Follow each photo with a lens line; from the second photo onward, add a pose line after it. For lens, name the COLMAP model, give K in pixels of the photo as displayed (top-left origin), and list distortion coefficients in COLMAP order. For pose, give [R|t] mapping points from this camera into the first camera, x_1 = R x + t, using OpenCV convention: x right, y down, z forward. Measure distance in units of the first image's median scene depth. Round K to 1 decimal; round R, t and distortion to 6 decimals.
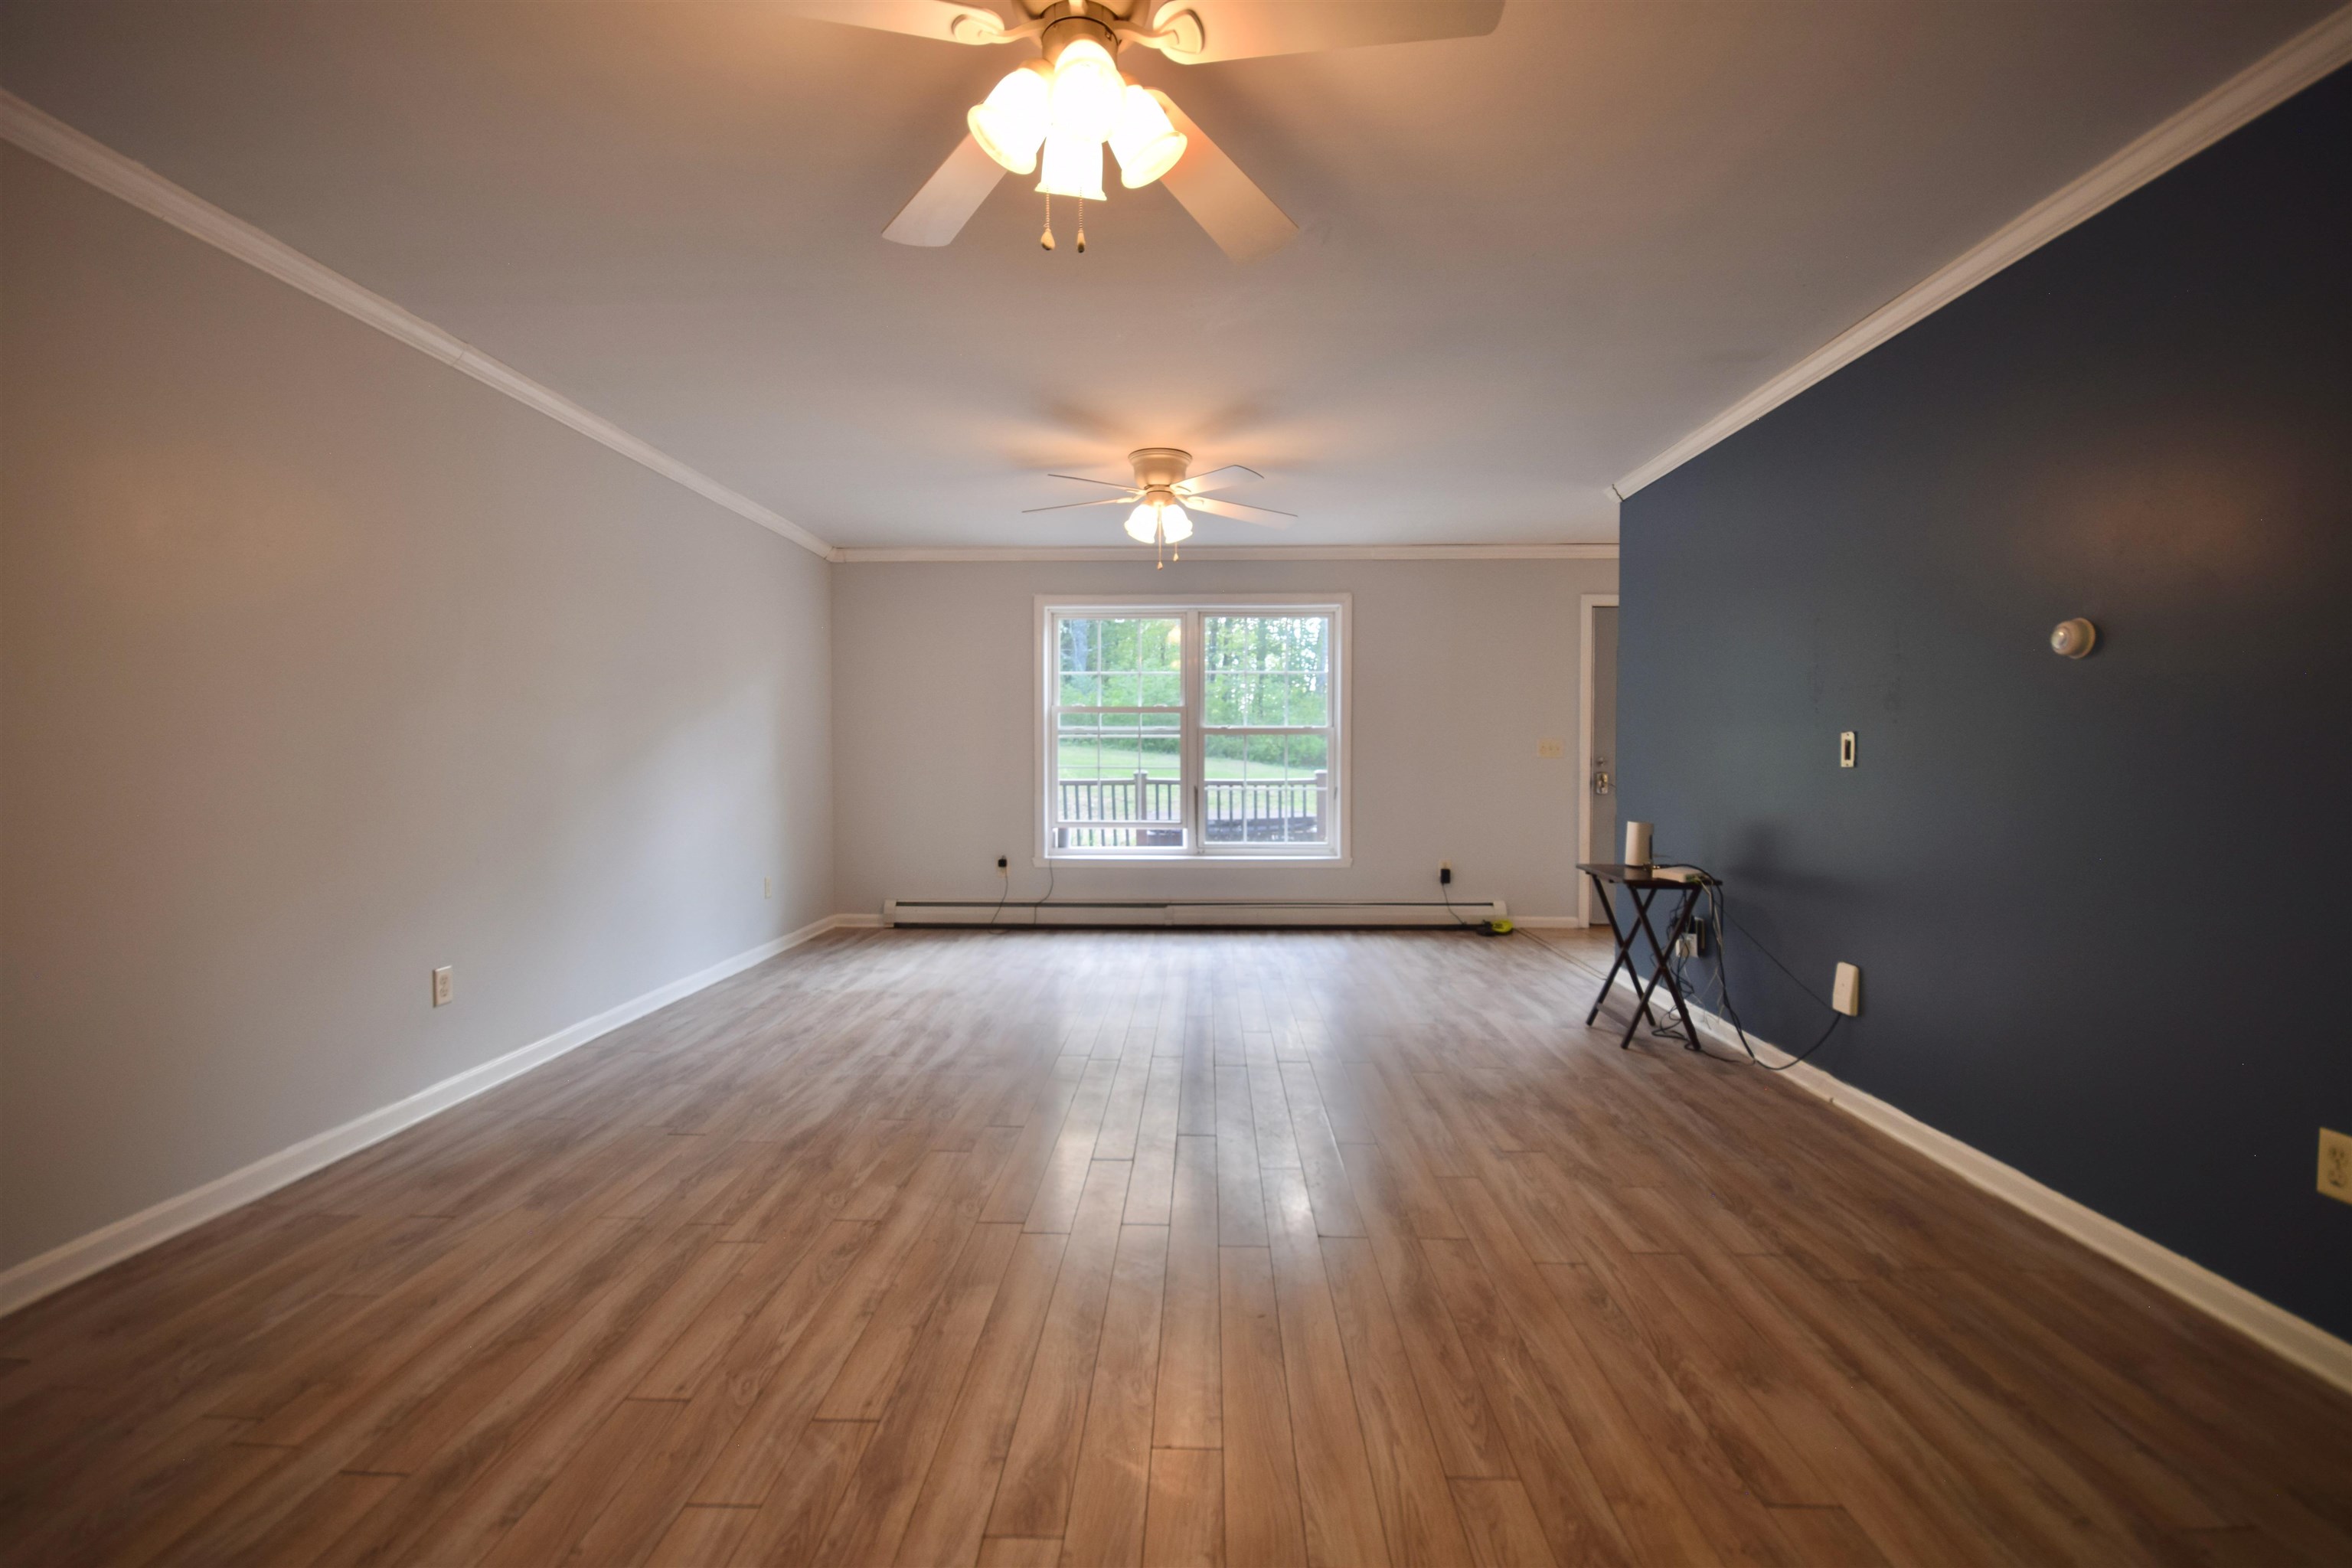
lens RADIAL K [[1049.5, 0, 1185.7], [0, 1049.5, 778.3], [0, 0, 1]] dist [-0.001934, -0.001230]
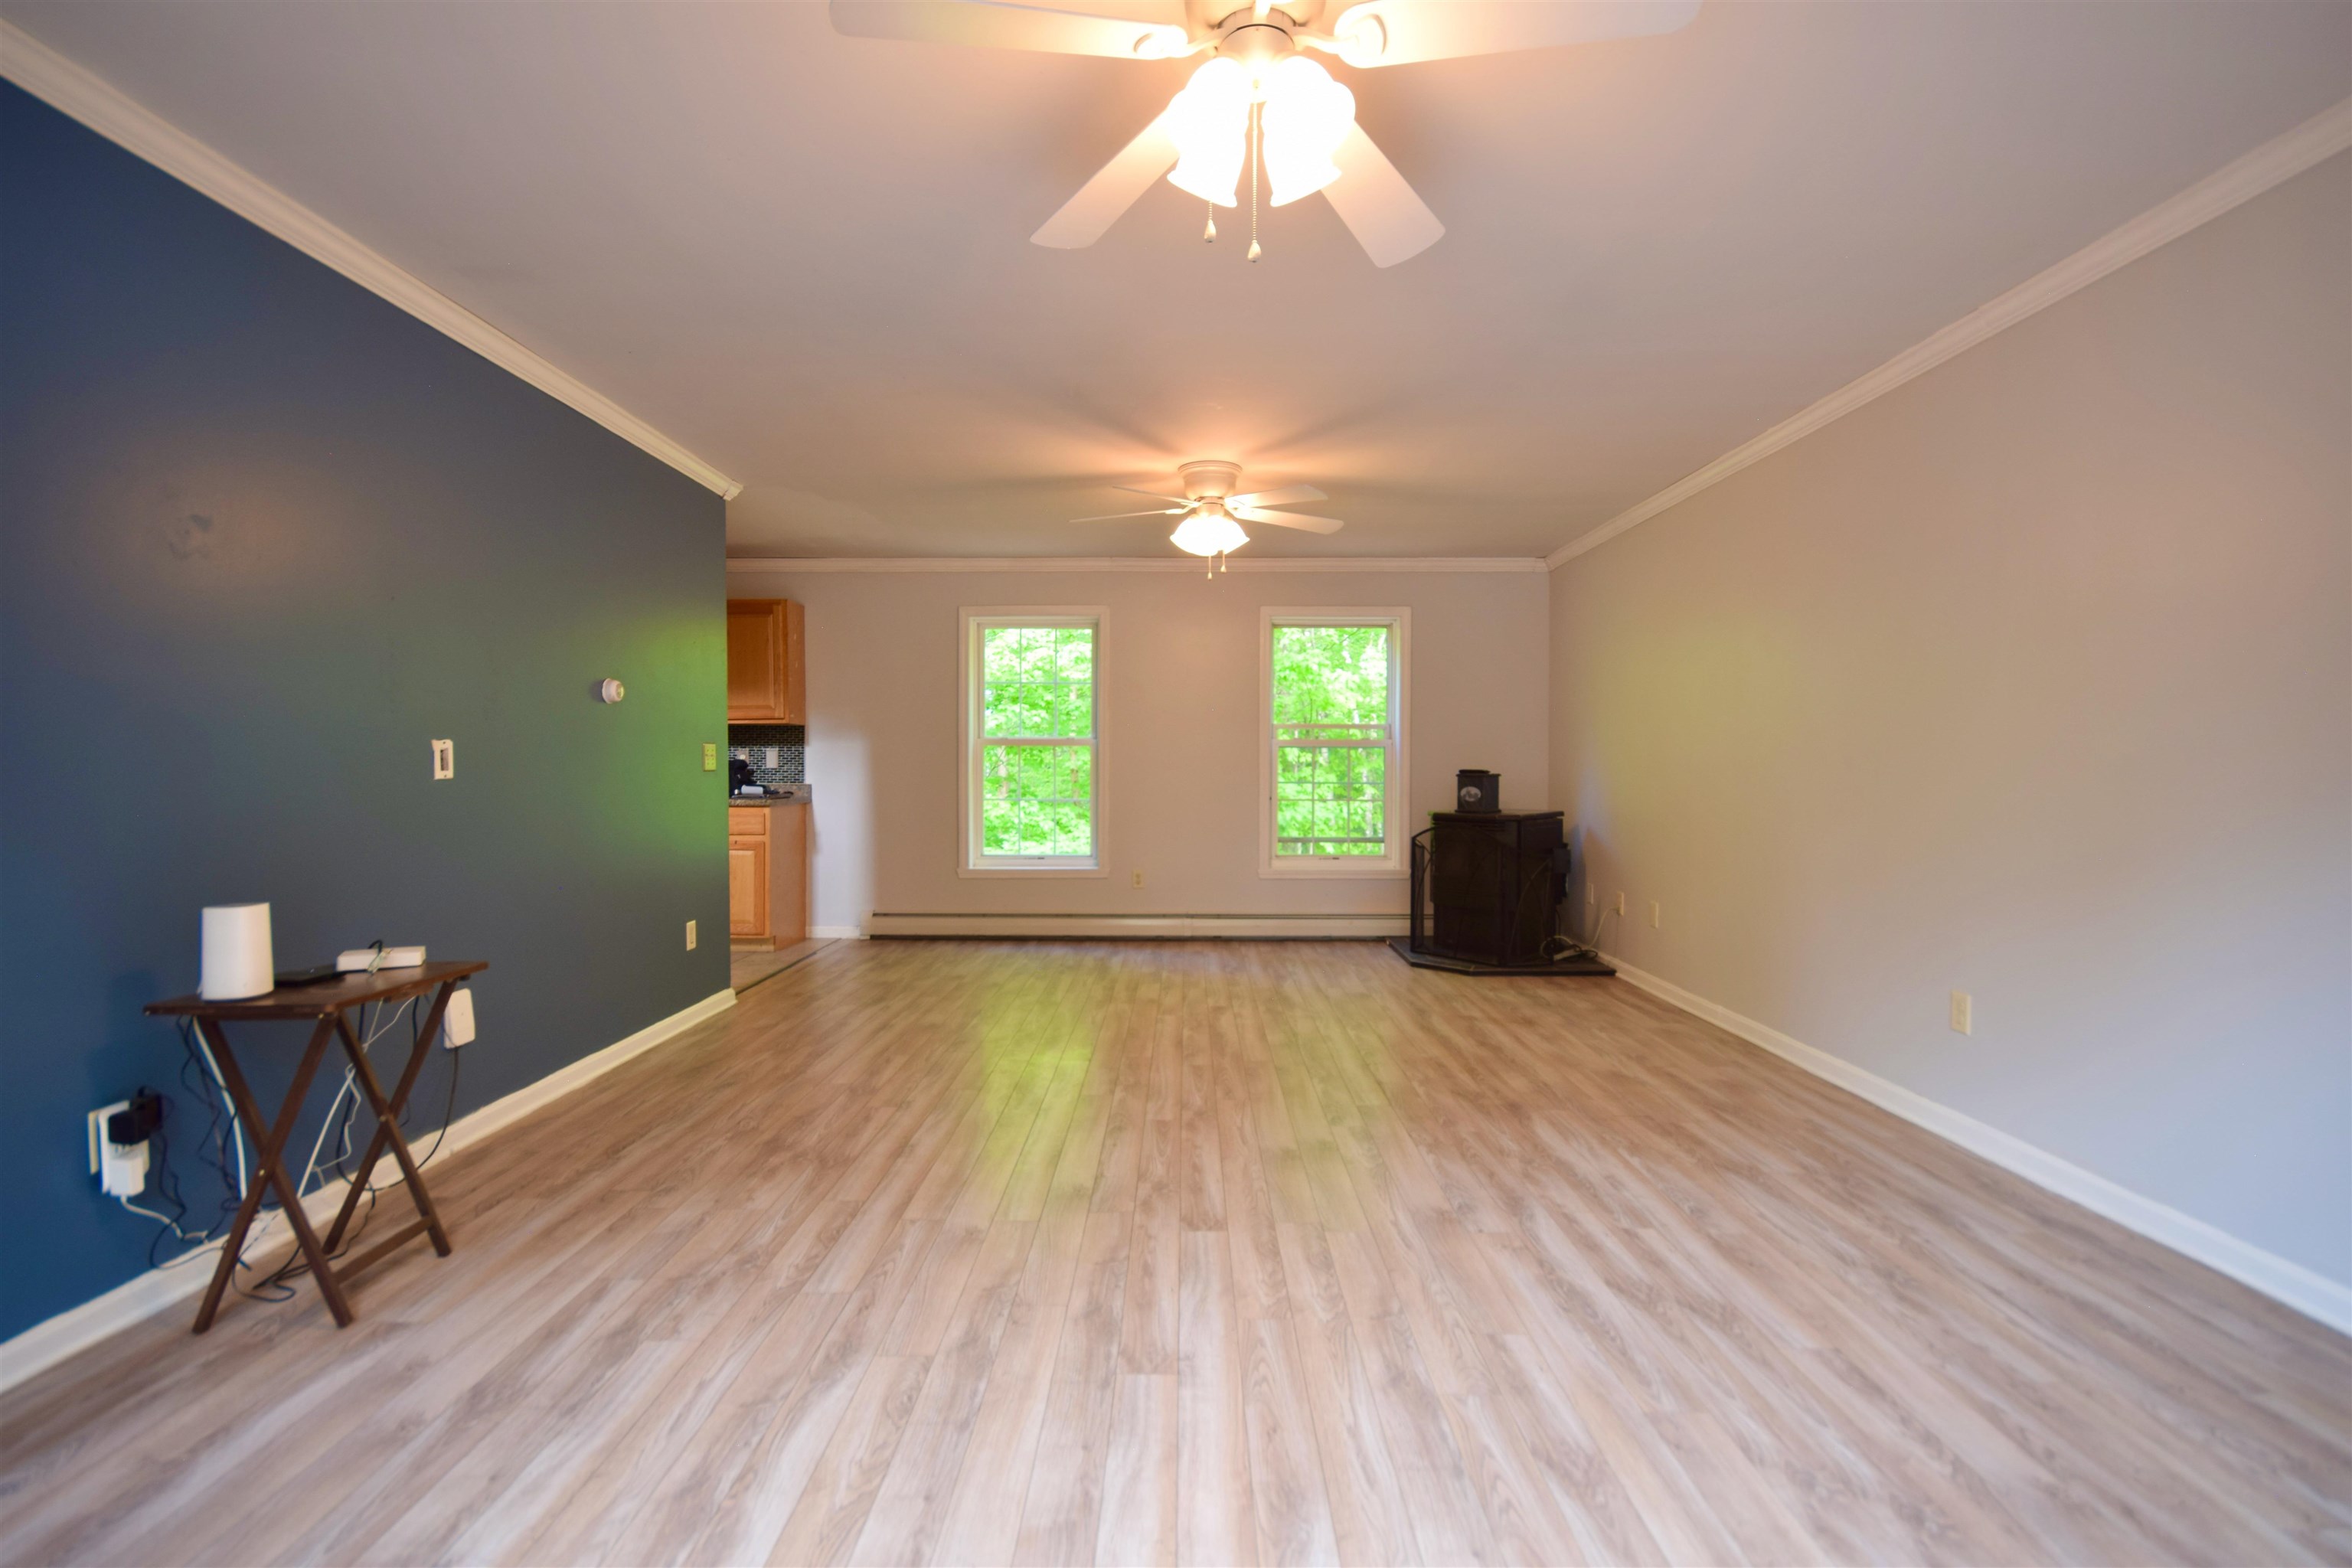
lens RADIAL K [[1049.5, 0, 1185.7], [0, 1049.5, 778.3], [0, 0, 1]] dist [-0.001934, -0.001230]
pose [[-0.999837, -0.001091, -0.018039, 0.006131], [-0.001766, 0.999297, 0.037448, -0.046065], [0.017985, 0.037474, -0.999136, 1.899802]]
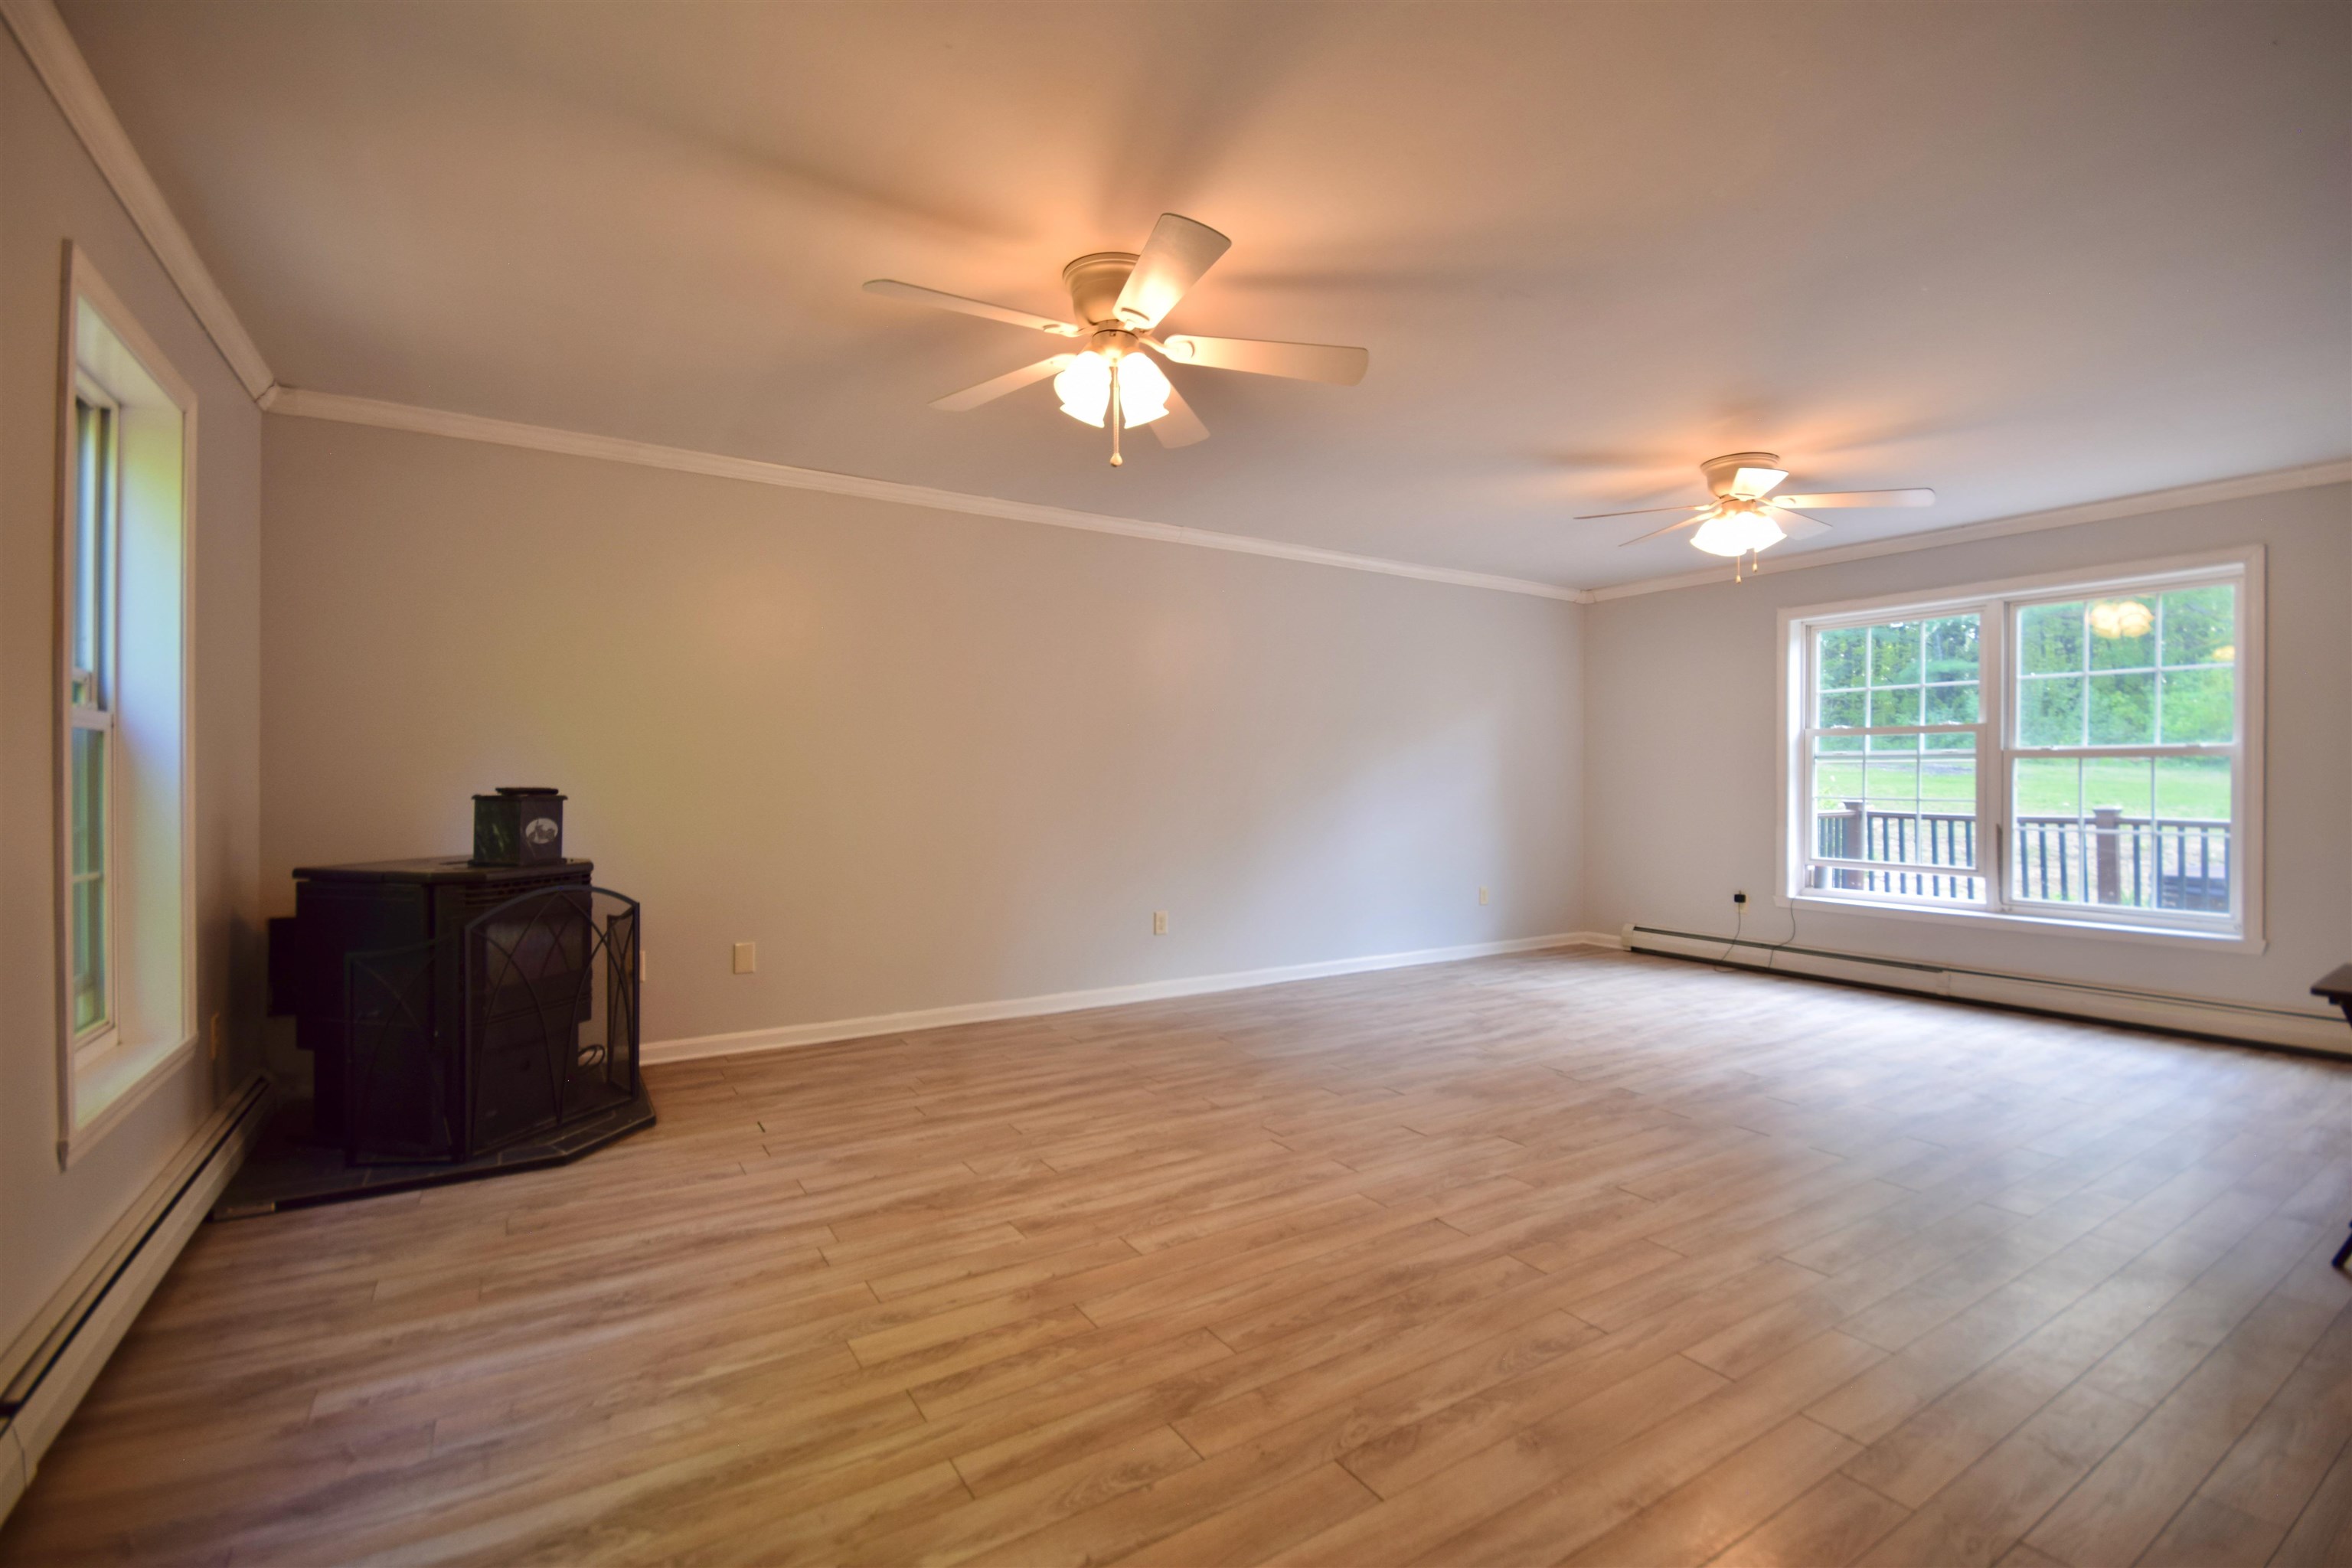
lens RADIAL K [[1043.2, 0, 1155.0], [0, 1043.2, 784.7], [0, 0, 1]] dist [-0.012607, 0.000119]
pose [[0.543500, 0.005642, -0.839390, 0.641724], [-0.022310, 0.999721, -0.007726, -0.004560], [0.839113, 0.022925, 0.543474, 0.104870]]
